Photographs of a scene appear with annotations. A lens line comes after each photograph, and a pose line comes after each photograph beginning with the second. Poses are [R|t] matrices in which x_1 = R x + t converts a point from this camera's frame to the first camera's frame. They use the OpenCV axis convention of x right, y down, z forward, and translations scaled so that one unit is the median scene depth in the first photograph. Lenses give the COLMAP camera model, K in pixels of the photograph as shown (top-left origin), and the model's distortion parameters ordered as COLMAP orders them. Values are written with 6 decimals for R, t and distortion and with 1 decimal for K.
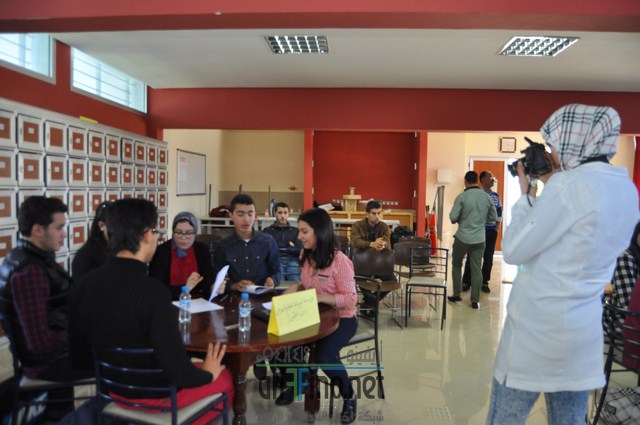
lens RADIAL K [[513.4, 0, 319.3], [0, 513.4, 209.3], [0, 0, 1]] dist [-0.067949, 0.000189]
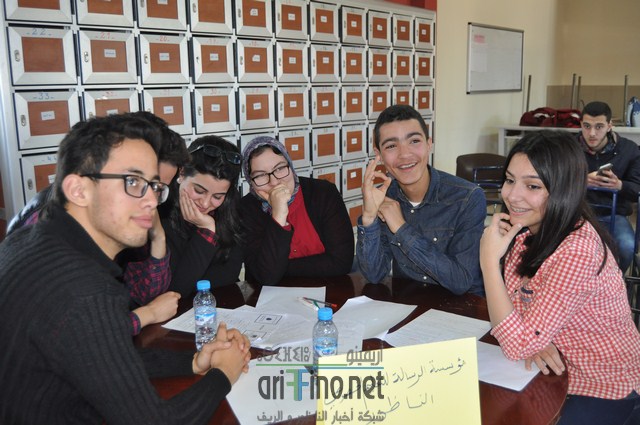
lens RADIAL K [[500.7, 0, 320.8], [0, 500.7, 178.0], [0, 0, 1]] dist [-0.059301, 0.015123]
pose [[0.737065, 0.106385, -0.667396, 0.203694], [-0.008215, 0.988870, 0.148557, -0.058612], [0.675772, -0.104014, 0.729735, 1.968091]]
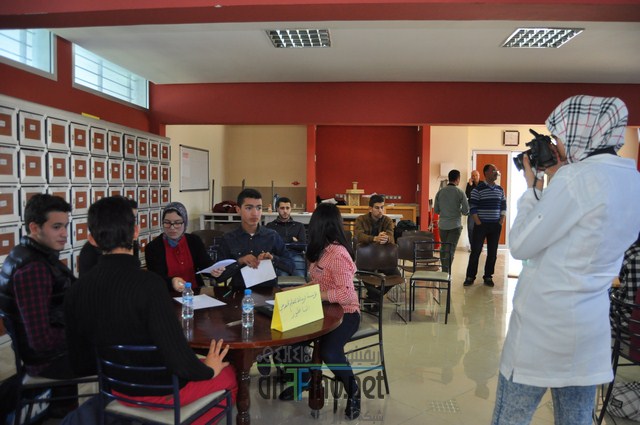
lens RADIAL K [[513.4, 0, 322.0], [0, 513.4, 211.0], [0, 0, 1]] dist [-0.067949, 0.000189]
pose [[0.999974, -0.007101, -0.001207, 0.000529], [0.007116, 0.999883, 0.013533, 0.000338], [0.001111, -0.013541, 0.999908, 0.008099]]
